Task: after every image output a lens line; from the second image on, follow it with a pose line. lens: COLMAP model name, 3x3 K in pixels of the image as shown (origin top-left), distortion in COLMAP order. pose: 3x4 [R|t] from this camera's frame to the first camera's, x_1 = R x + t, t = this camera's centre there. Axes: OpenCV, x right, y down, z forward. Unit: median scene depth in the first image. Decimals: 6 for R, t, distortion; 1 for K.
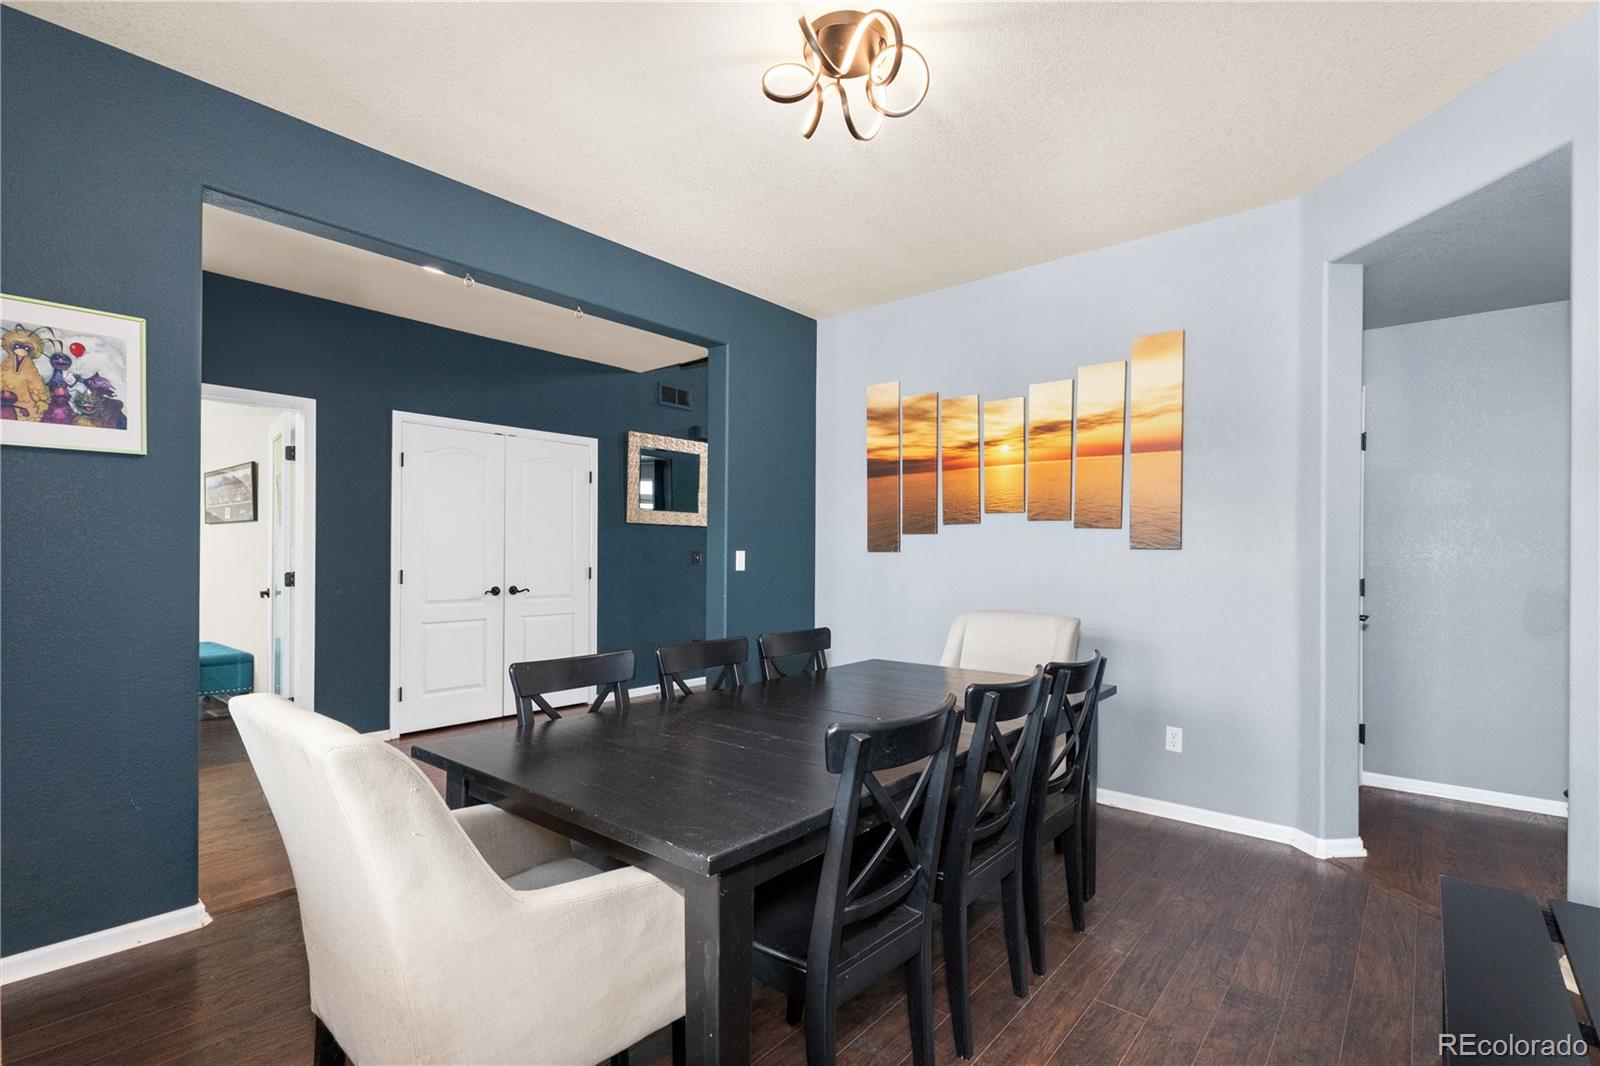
lens RADIAL K [[741.9, 0, 804.4], [0, 741.9, 538.9], [0, 0, 1]] dist [0.030658, 0.000577]
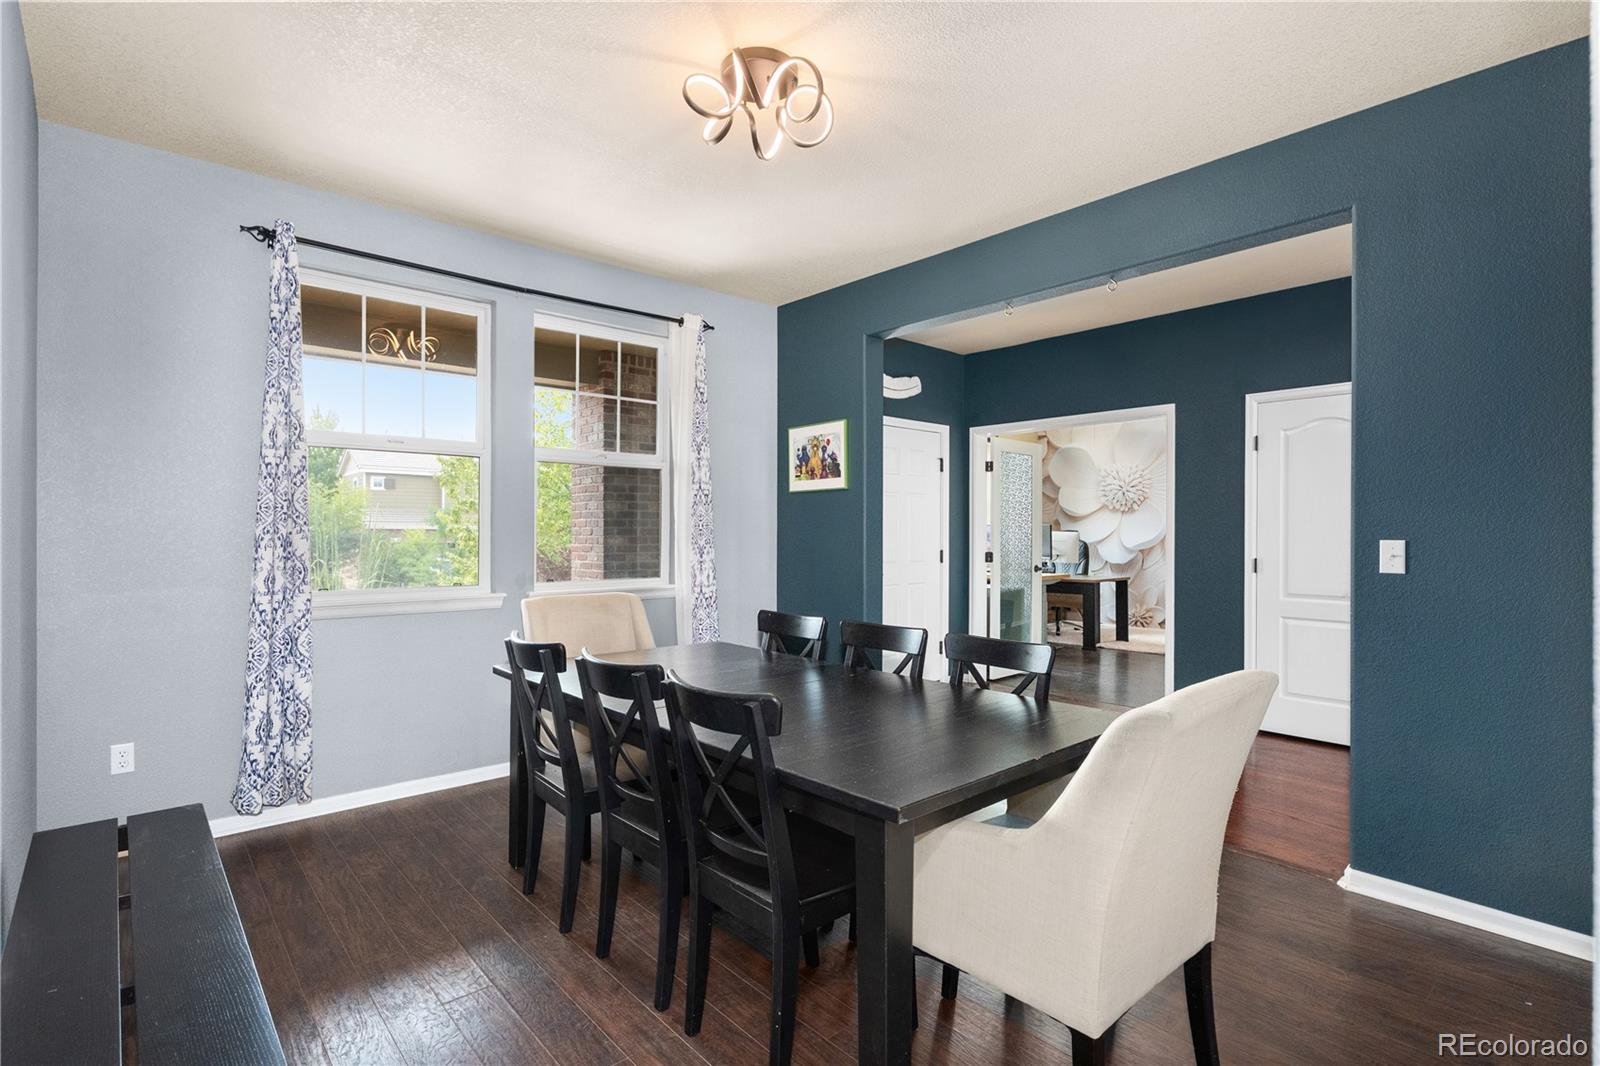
lens RADIAL K [[765.9, 0, 802.8], [0, 765.9, 541.2], [0, 0, 1]] dist [-0.000980, -0.000490]
pose [[-0.155729, 0.006975, -0.987775, 0.293838], [0.014392, 0.999885, 0.004792, 0.003718], [0.987695, -0.013470, -0.155812, 0.321190]]
